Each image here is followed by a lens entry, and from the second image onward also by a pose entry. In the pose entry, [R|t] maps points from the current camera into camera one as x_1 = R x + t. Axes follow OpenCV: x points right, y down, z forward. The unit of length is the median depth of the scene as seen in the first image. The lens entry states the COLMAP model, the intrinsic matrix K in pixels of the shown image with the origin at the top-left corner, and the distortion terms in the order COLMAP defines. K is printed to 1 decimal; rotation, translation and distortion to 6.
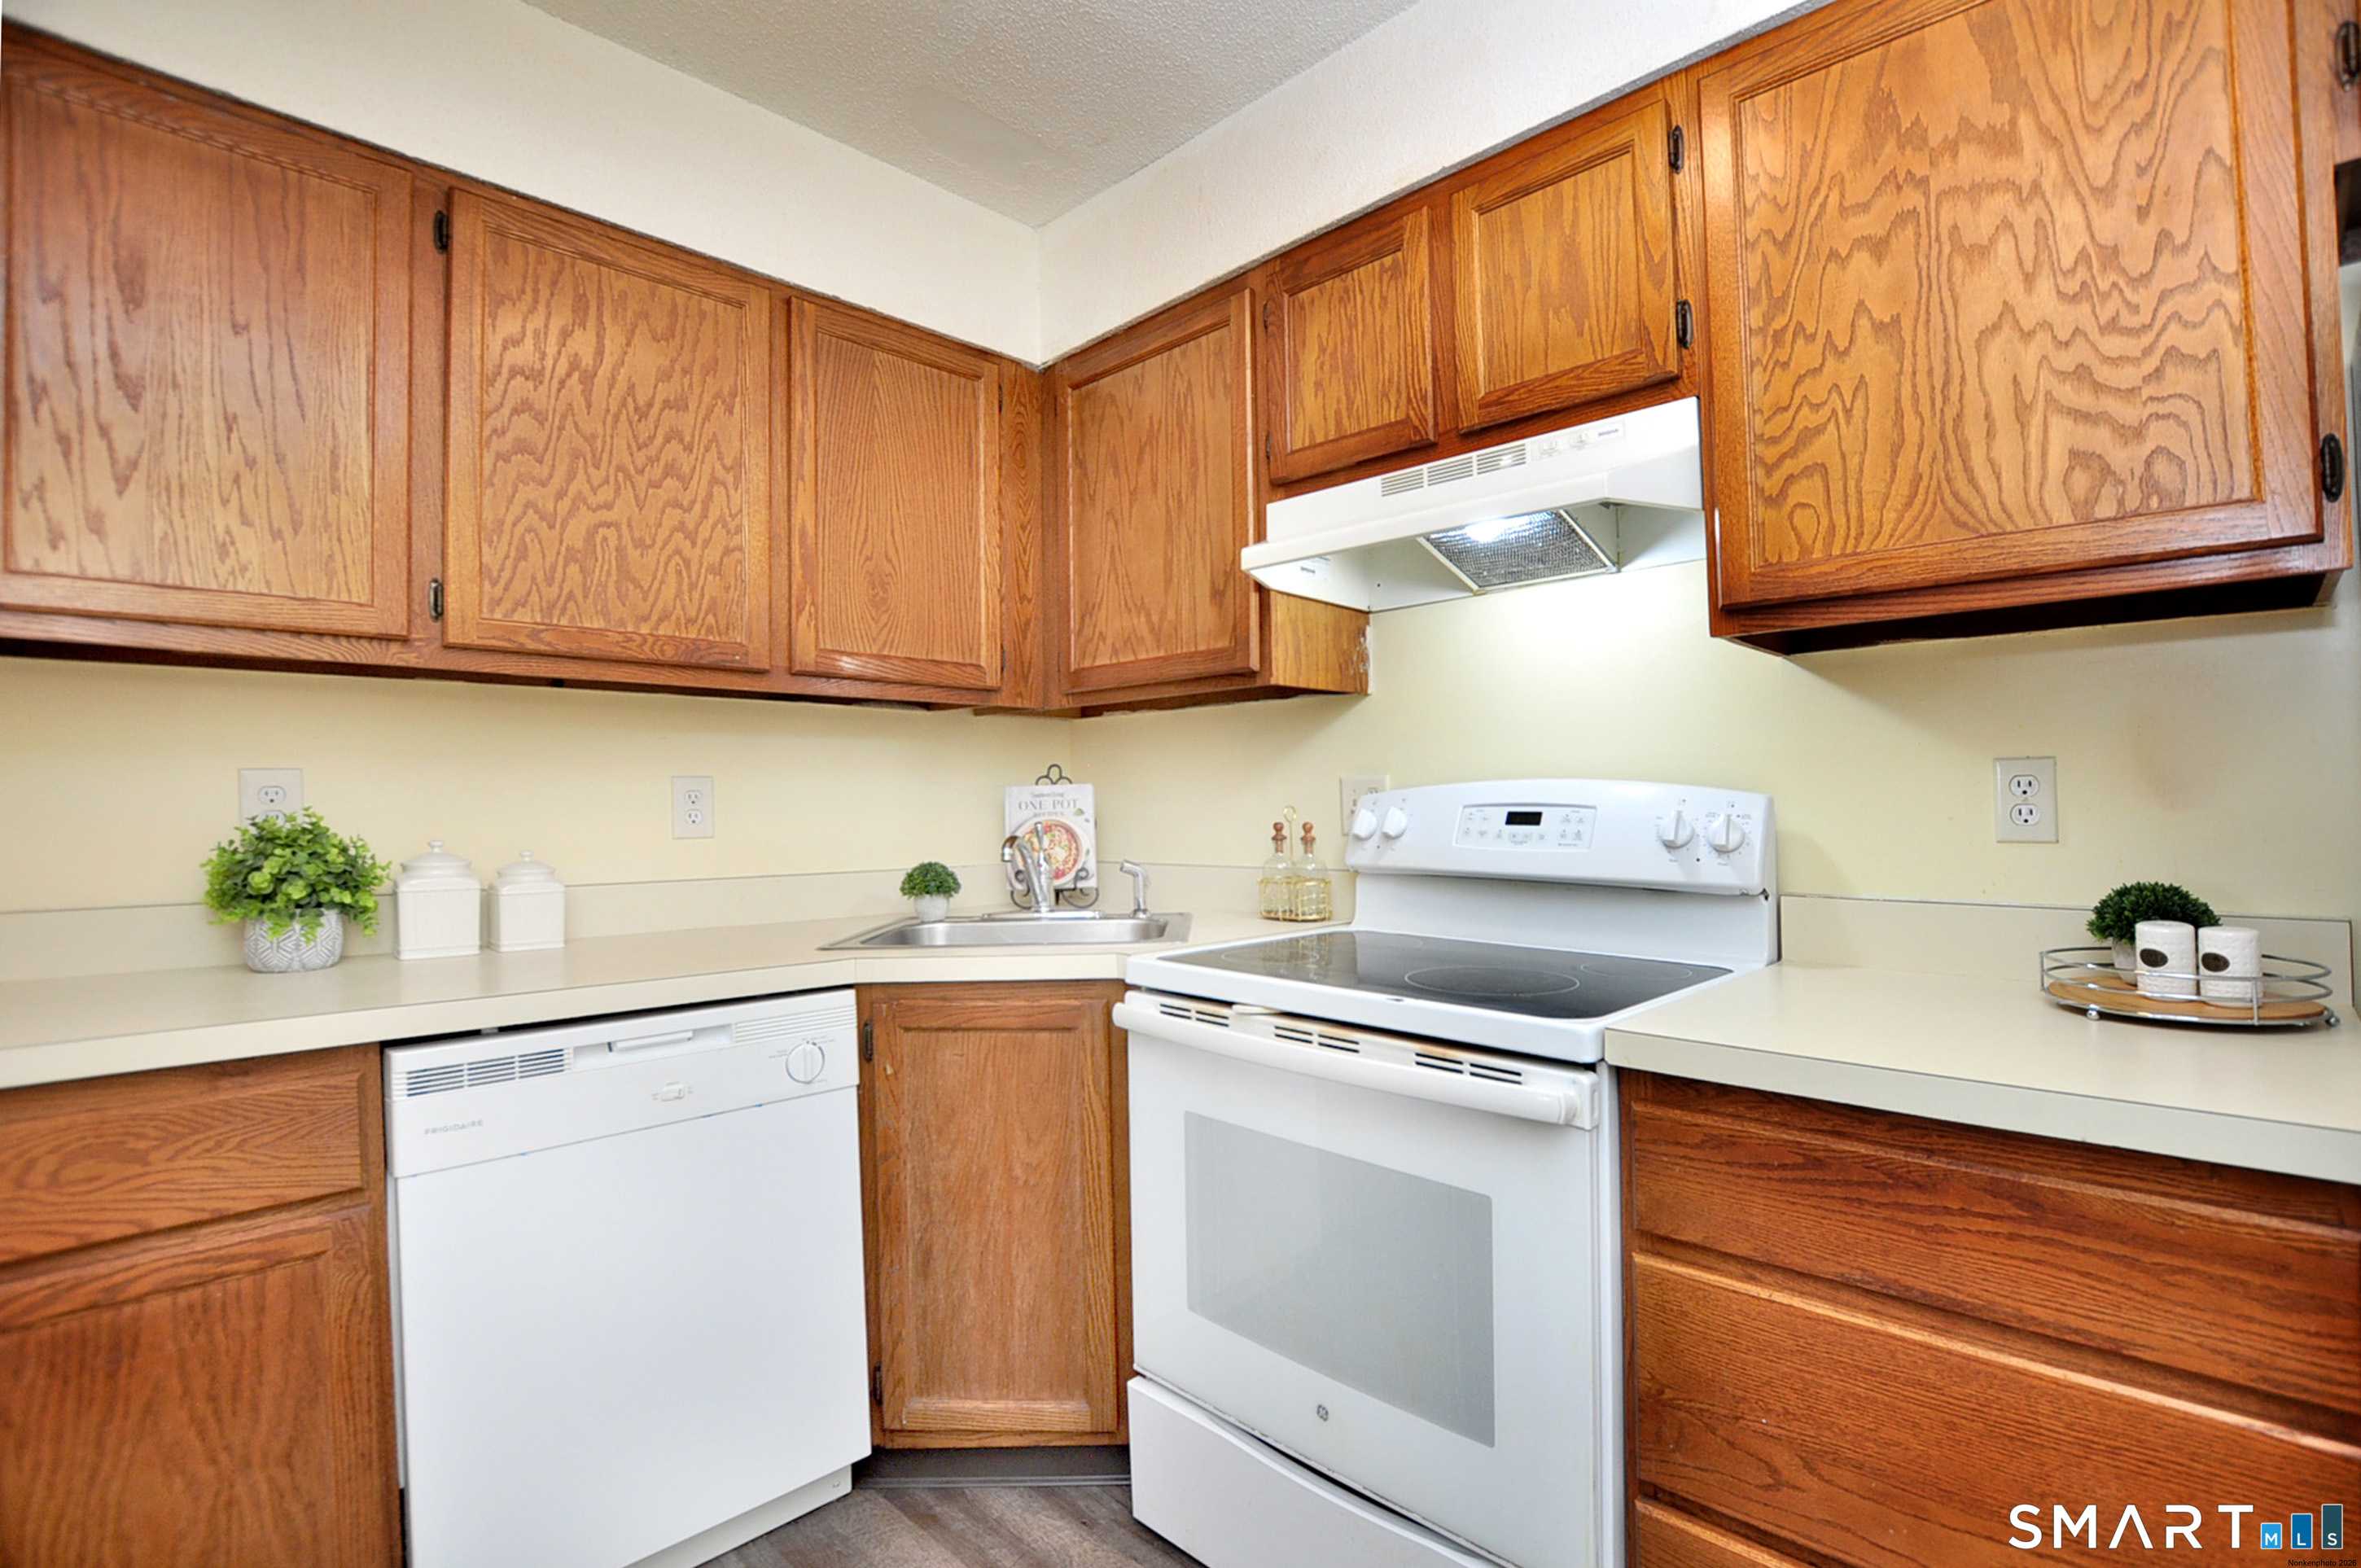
lens RADIAL K [[1087.7, 0, 1177.4], [0, 1087.7, 771.6], [0, 0, 1]] dist [-0.005150, -0.000676]
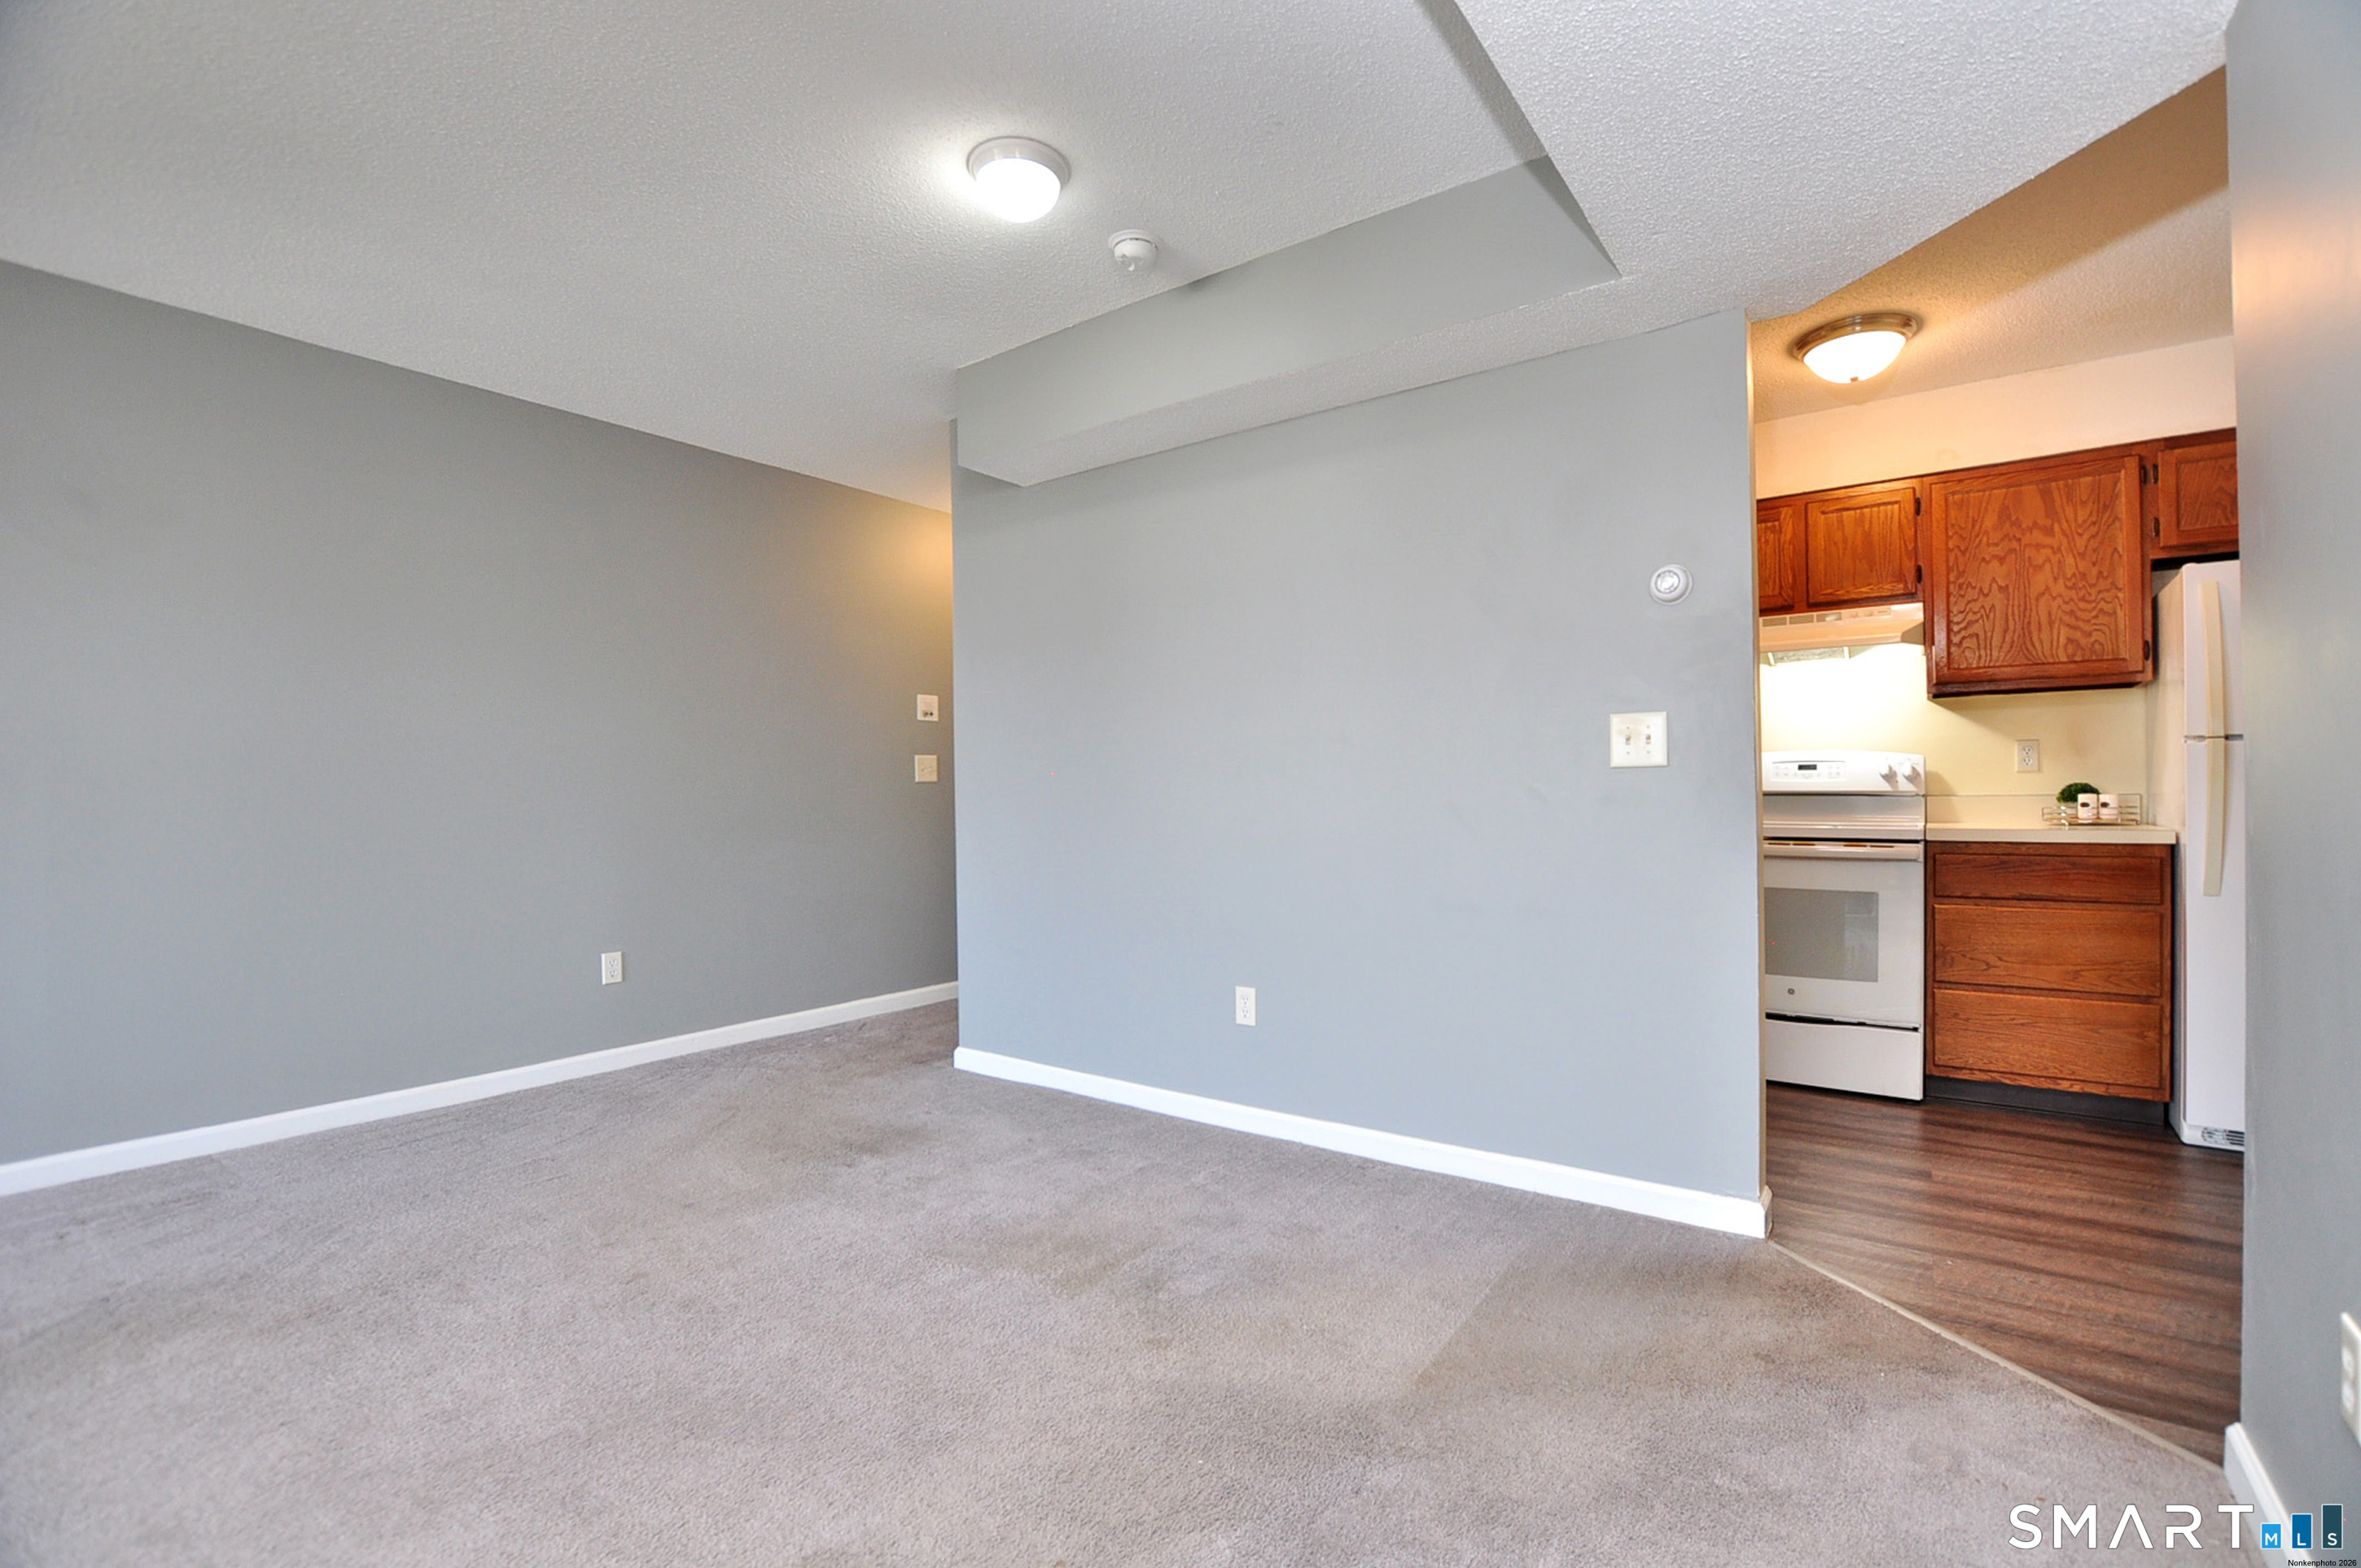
lens RADIAL K [[1019.7, 0, 1183.1], [0, 1019.7, 798.1], [0, 0, 1]] dist [0.001446, 0.000180]
pose [[0.985759, -0.004641, 0.168101, -2.053044], [-0.000576, 0.999520, 0.030973, 0.064955], [-0.168164, -0.030629, 0.985283, -1.385694]]
